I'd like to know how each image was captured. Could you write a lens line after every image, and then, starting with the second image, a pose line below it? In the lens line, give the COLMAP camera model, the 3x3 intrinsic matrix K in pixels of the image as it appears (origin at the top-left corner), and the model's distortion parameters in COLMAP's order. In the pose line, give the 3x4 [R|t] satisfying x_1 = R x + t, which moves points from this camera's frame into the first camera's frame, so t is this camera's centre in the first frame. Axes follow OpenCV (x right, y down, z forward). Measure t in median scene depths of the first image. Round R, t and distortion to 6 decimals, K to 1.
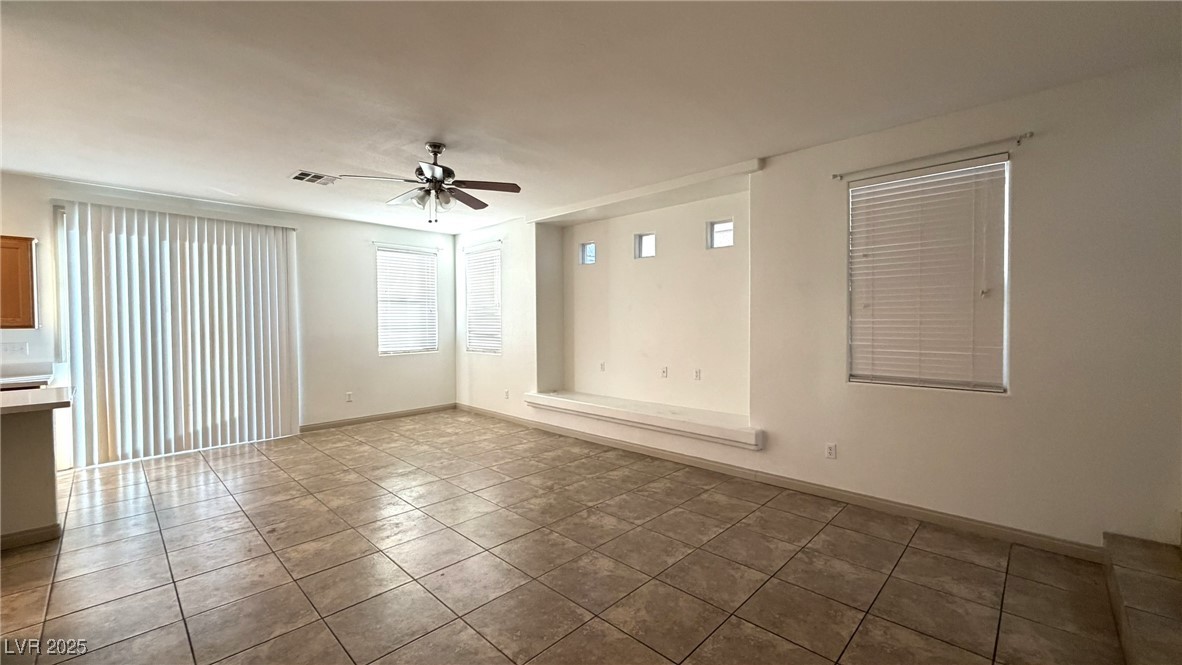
lens RADIAL K [[470.5, 0, 586.6], [0, 470.5, 333.9], [0, 0, 1]] dist [0.000534, 0.000005]
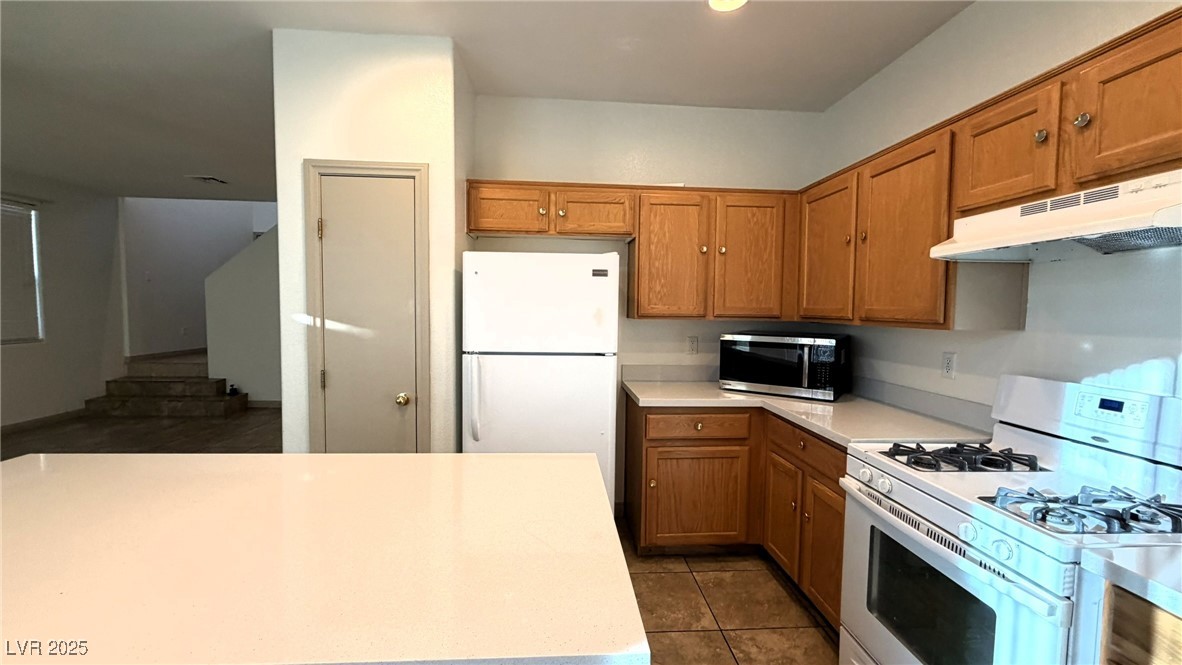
lens RADIAL K [[470.5, 0, 590.5], [0, 470.5, 329.7], [0, 0, 1]] dist [0.000534, 0.000005]
pose [[-0.746527, -0.040784, 0.664104, -1.180324], [0.006008, 0.997666, 0.068023, -0.017961], [-0.665328, 0.054771, -0.744540, 0.607588]]
